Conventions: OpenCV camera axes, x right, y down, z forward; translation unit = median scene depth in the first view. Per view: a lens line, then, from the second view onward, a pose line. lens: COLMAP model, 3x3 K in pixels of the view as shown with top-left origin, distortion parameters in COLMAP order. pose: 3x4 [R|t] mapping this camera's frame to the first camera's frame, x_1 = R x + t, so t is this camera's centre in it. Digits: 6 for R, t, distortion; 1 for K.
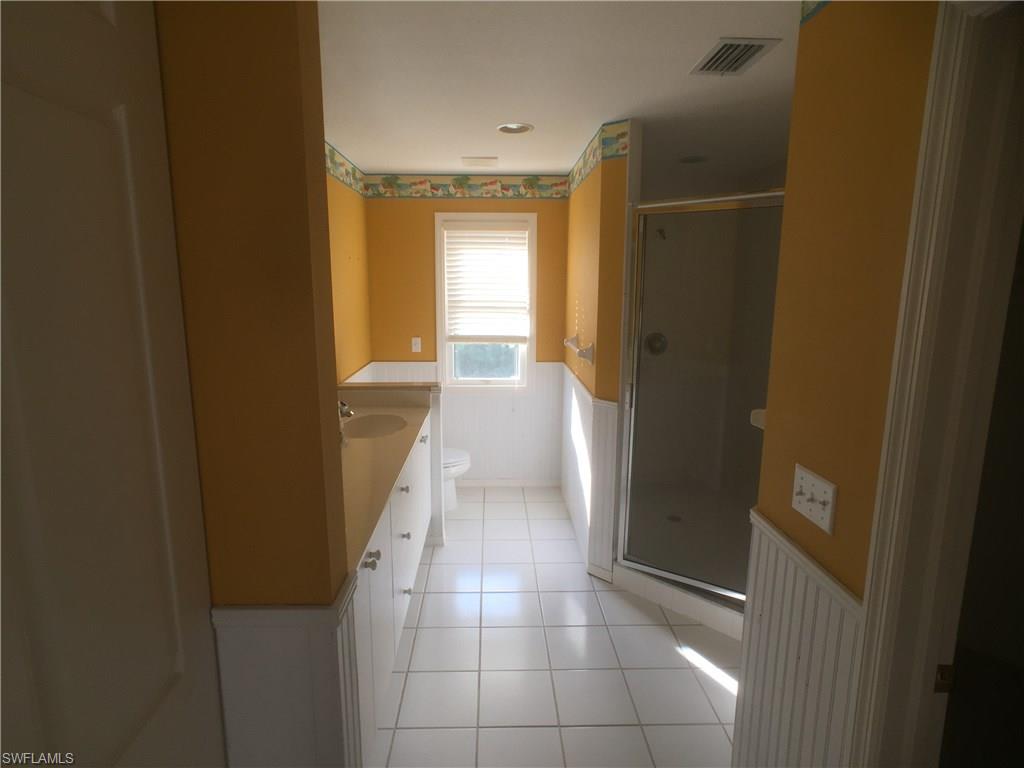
lens RADIAL K [[553.8, 0, 507.6], [0, 553.8, 383.5], [0, 0, 1]] dist [-0.038158, 0.029575]
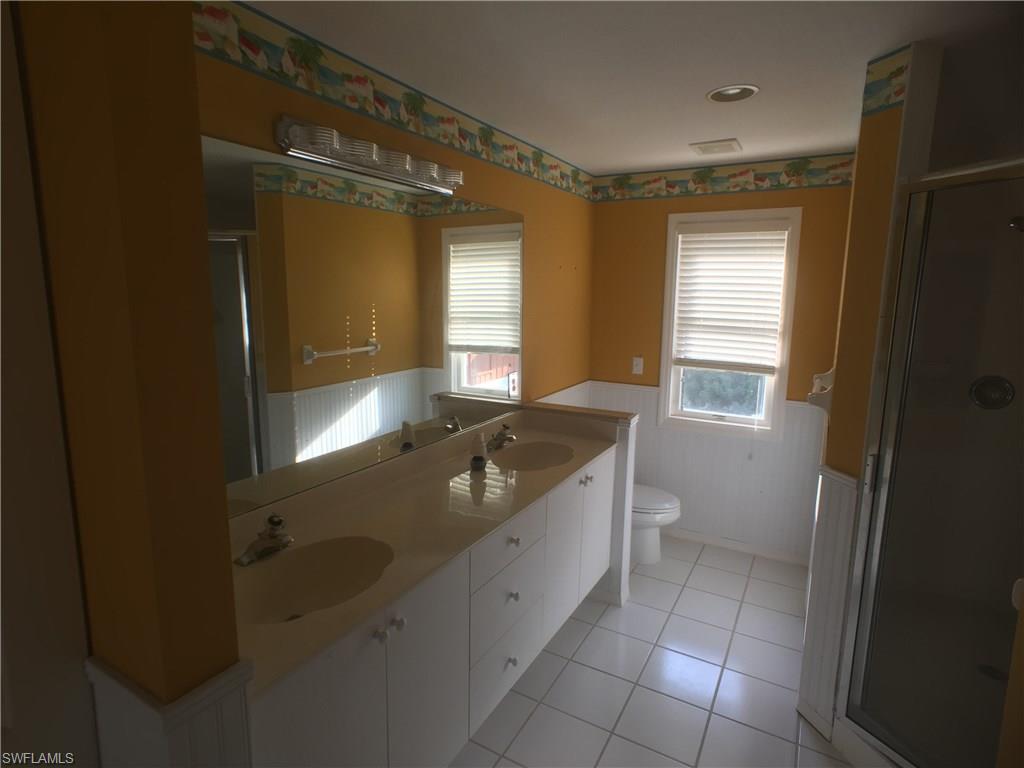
lens RADIAL K [[553.8, 0, 507.6], [0, 553.8, 383.5], [0, 0, 1]] dist [-0.038158, 0.029575]
pose [[0.849674, 0.095929, -0.518509, 0.124136], [-0.105534, 0.994355, 0.011028, -0.031615], [0.516639, 0.045350, 0.855001, 0.152849]]
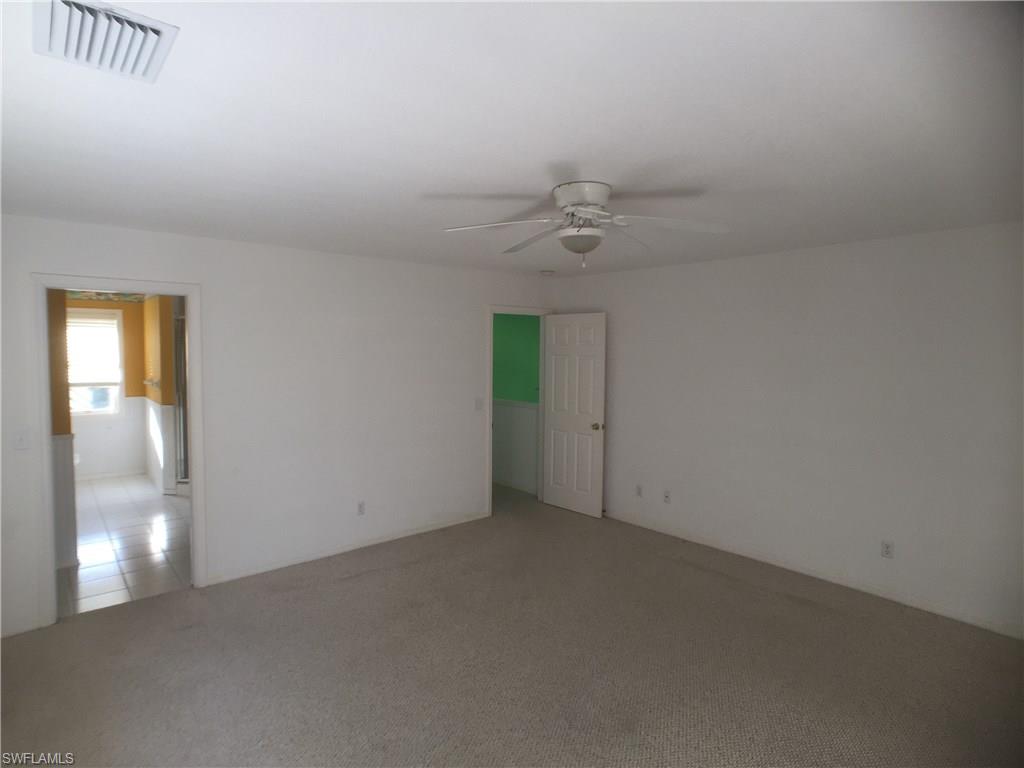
lens RADIAL K [[553.8, 0, 507.6], [0, 553.8, 383.5], [0, 0, 1]] dist [-0.038158, 0.029575]
pose [[0.778273, -0.029500, 0.627232, -0.088564], [0.100660, 0.991839, -0.078252, 0.173589], [-0.619805, 0.124038, 0.774891, -1.041821]]
